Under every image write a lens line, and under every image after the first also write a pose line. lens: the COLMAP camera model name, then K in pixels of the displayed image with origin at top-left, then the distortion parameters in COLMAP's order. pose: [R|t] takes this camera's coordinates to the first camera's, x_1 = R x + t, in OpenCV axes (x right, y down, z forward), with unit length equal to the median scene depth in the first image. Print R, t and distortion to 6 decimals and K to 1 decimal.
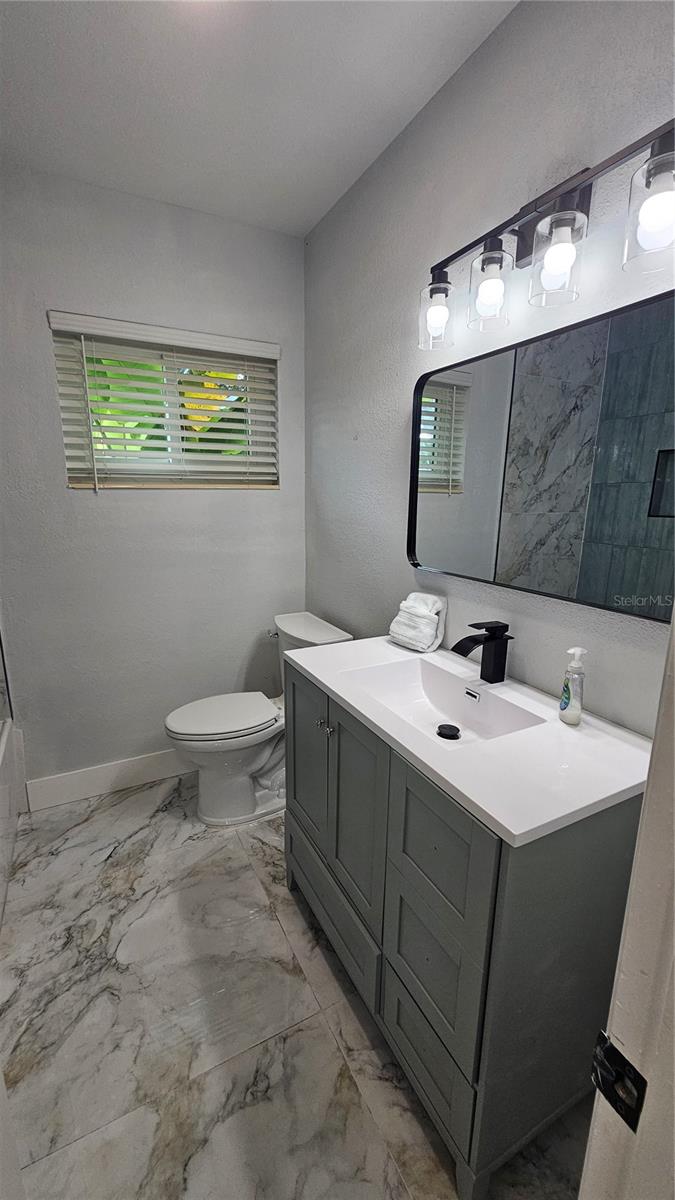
lens RADIAL K [[491.8, 0, 336.8], [0, 491.8, 601.2], [0, 0, 1]] dist [-0.003086, 0.000384]
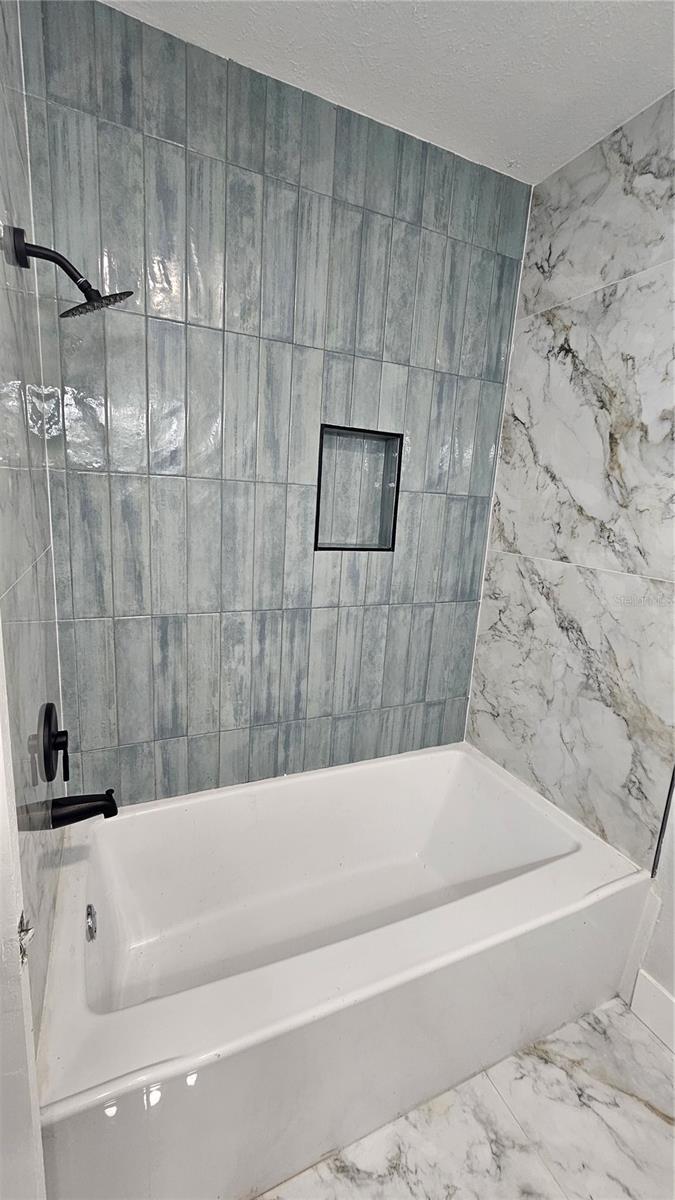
lens RADIAL K [[491.8, 0, 336.4], [0, 491.8, 600.2], [0, 0, 1]] dist [-0.003086, 0.000384]
pose [[-0.055412, 0.190545, -0.980113, -0.056162], [-0.279024, 0.939558, 0.198436, -0.131818], [0.958684, 0.284471, 0.001104, 0.508771]]
